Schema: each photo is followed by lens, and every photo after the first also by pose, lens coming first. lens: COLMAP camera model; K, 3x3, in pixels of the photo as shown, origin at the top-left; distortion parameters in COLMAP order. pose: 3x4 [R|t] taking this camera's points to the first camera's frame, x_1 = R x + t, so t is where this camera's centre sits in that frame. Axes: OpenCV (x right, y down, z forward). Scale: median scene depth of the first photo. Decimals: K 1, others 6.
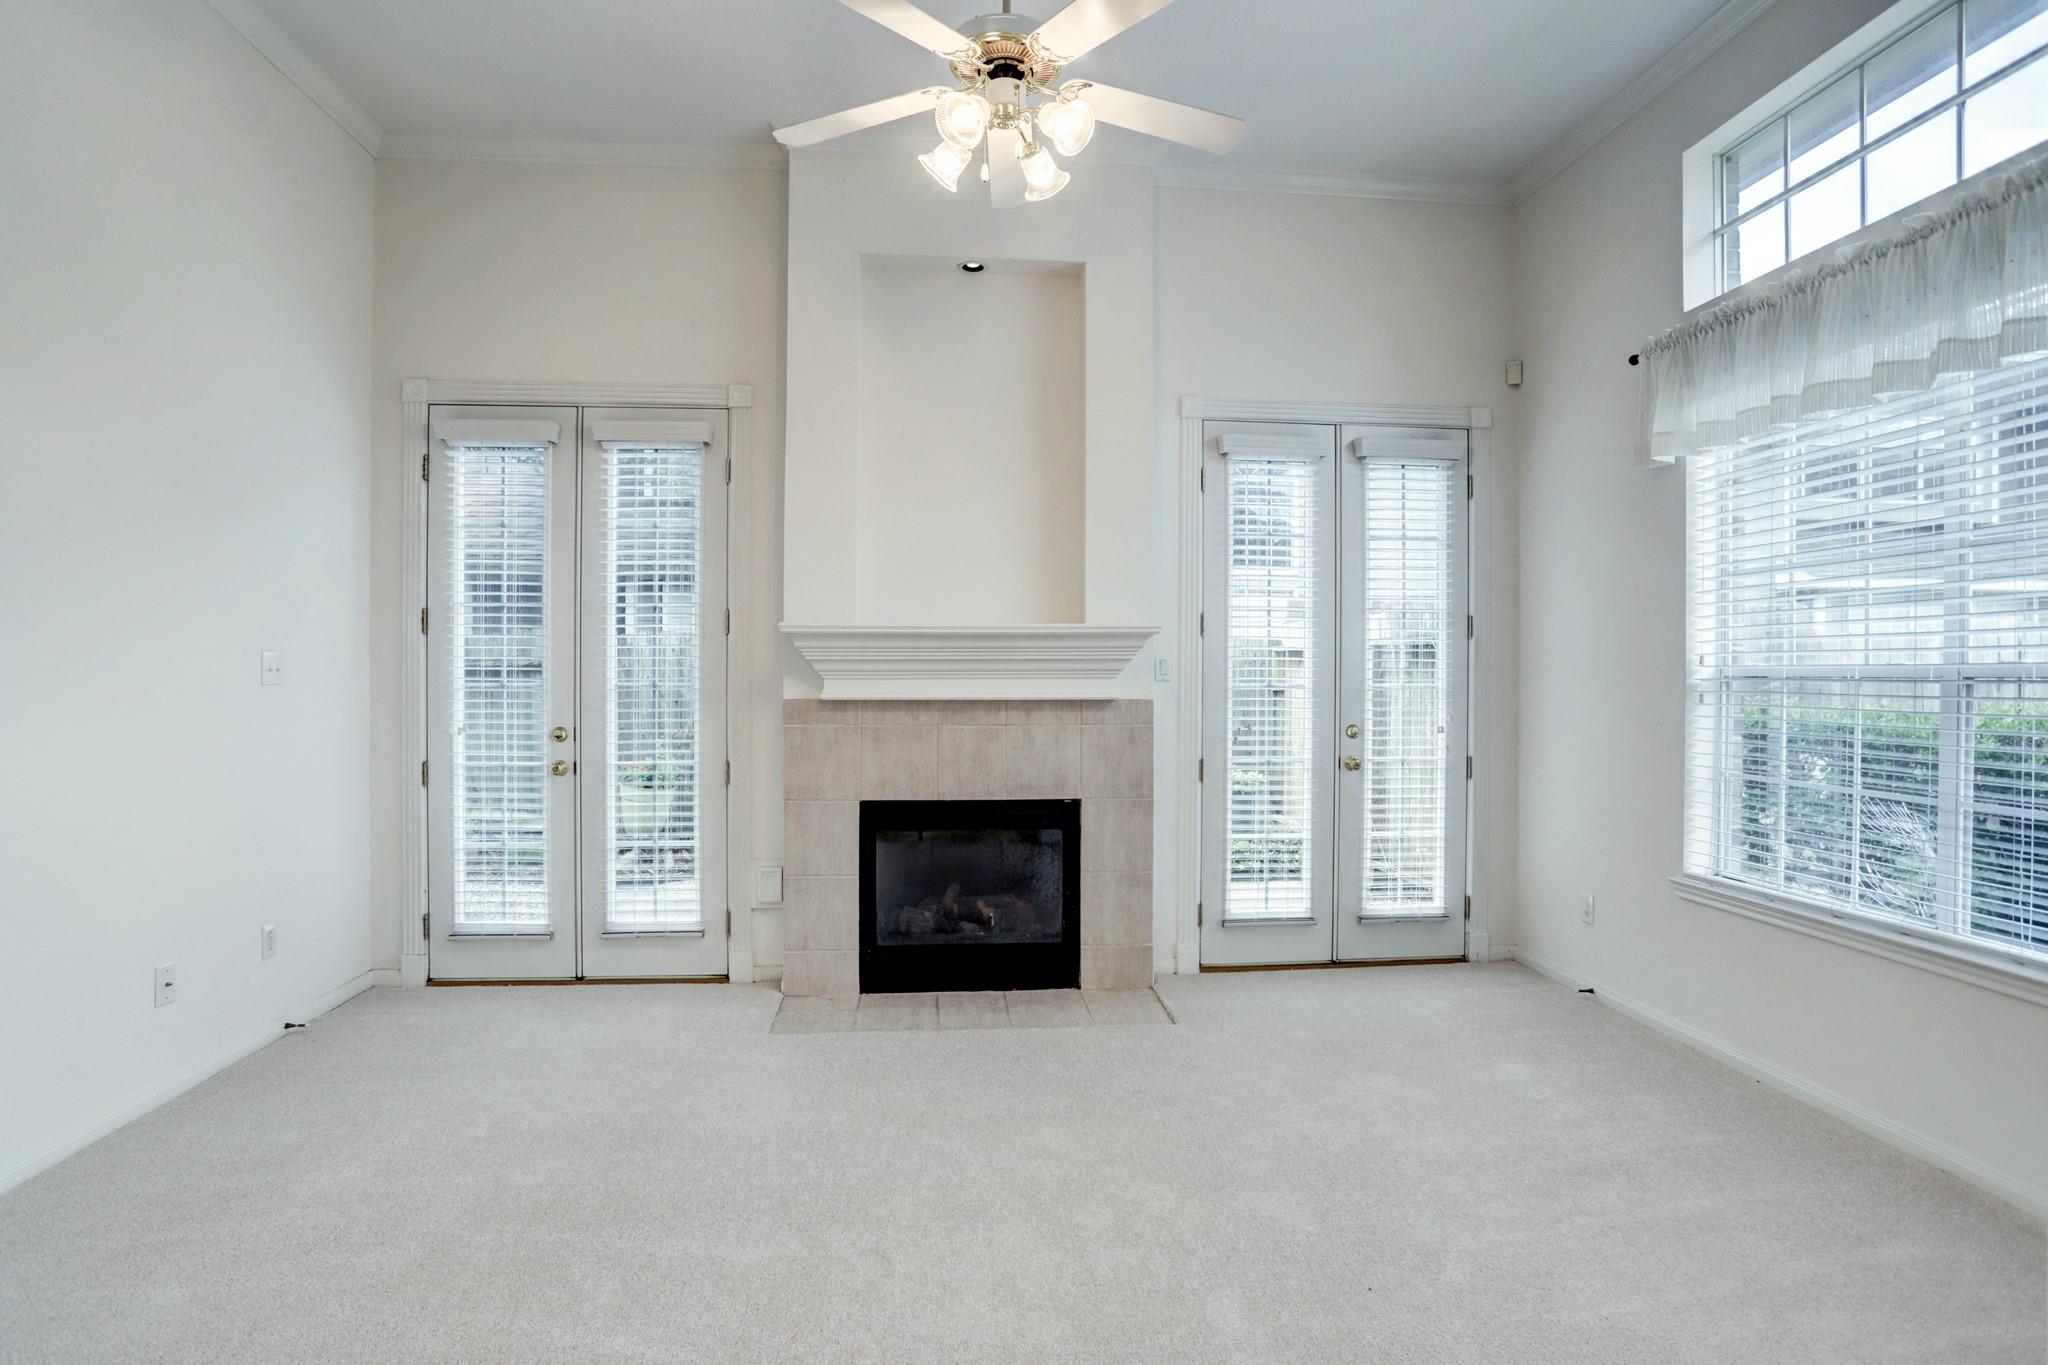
lens RADIAL K [[1068.8, 0, 1009.5], [0, 1068.8, 680.0], [0, 0, 1]] dist [-0.079502, 0.049501]
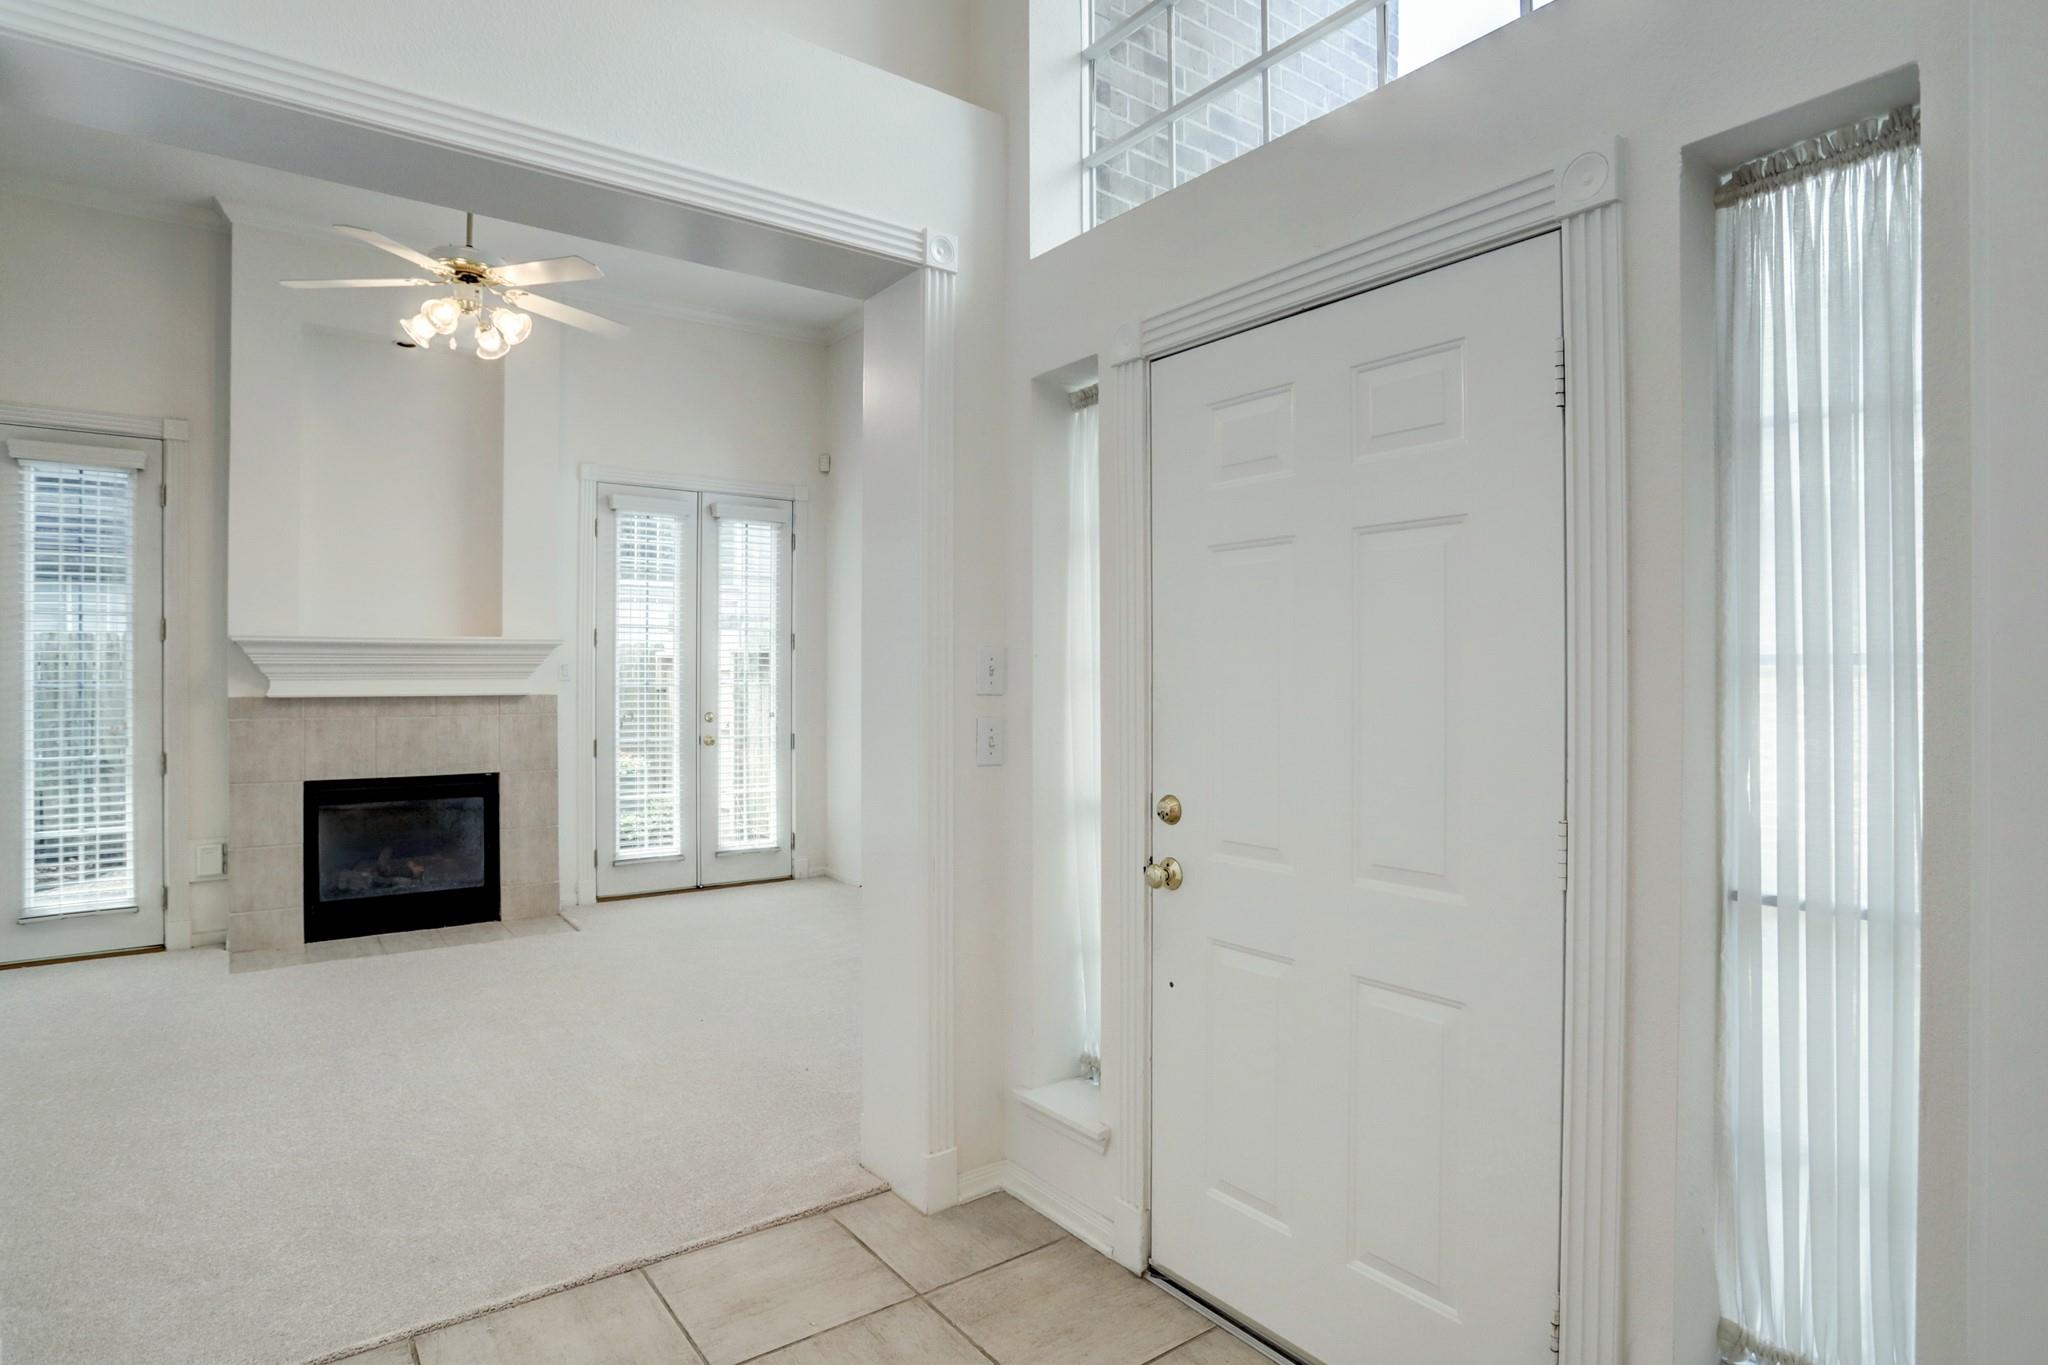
lens RADIAL K [[1073.6, 0, 978.8], [0, 1073.6, 681.0], [0, 0, 1]] dist [-0.077852, 0.050969]
pose [[0.863394, -0.003897, 0.504516, -0.077134], [0.003848, 0.999992, 0.001139, 0.001771], [-0.504516, 0.000958, 0.863402, -0.392793]]
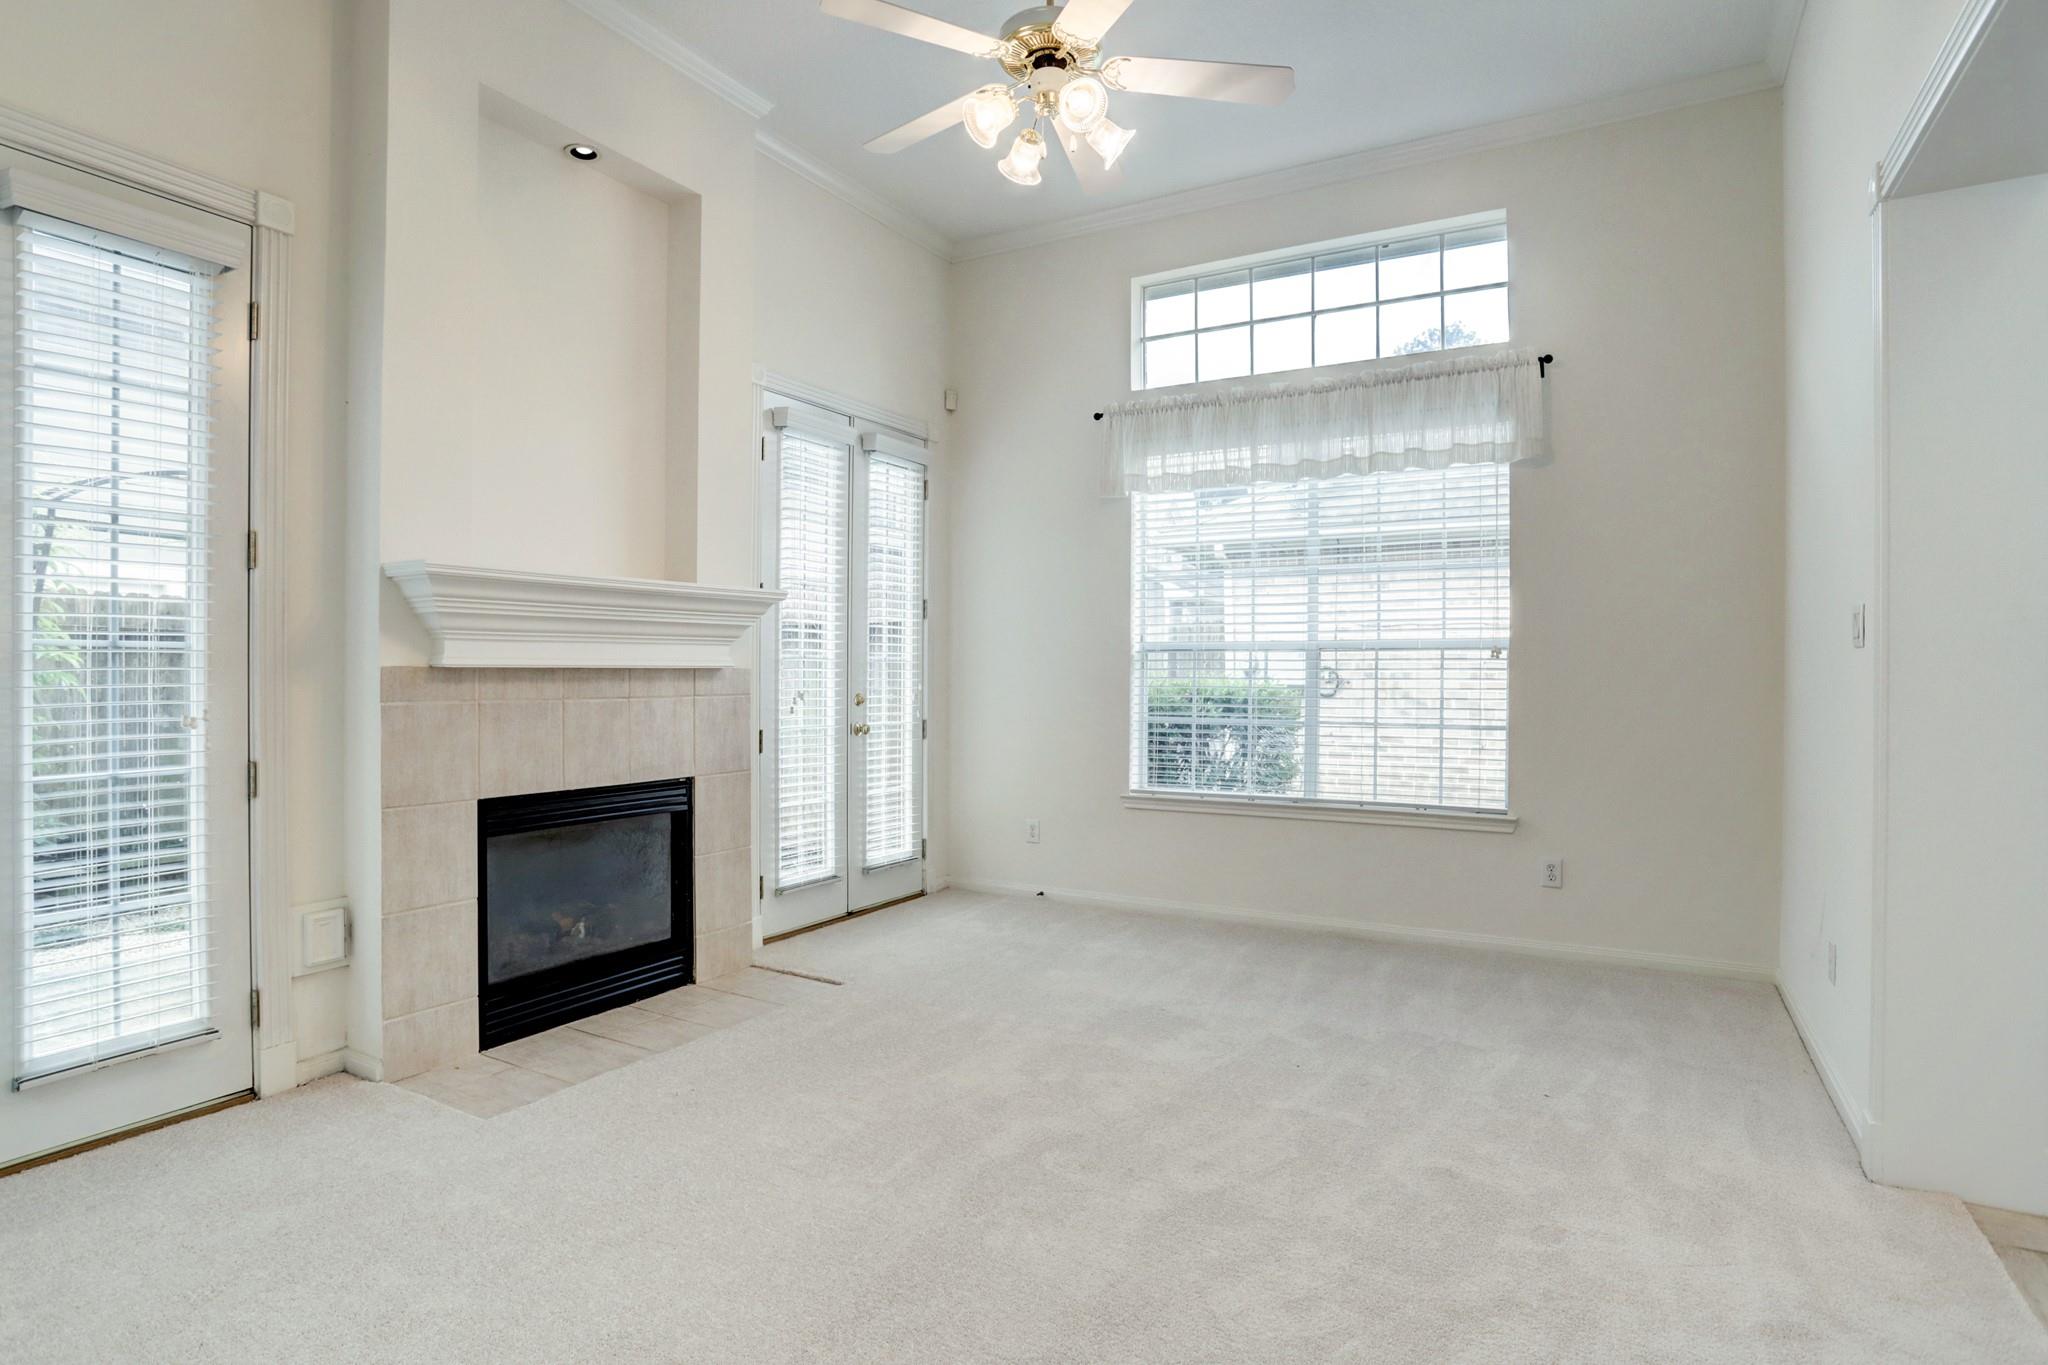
lens RADIAL K [[1068.8, 0, 1009.5], [0, 1068.8, 680.0], [0, 0, 1]] dist [-0.079502, 0.049501]
pose [[0.586038, -0.006418, 0.810258, -0.512063], [0.002743, 0.999979, 0.005937, 0.023537], [-0.810279, -0.001257, 0.586043, 0.243926]]
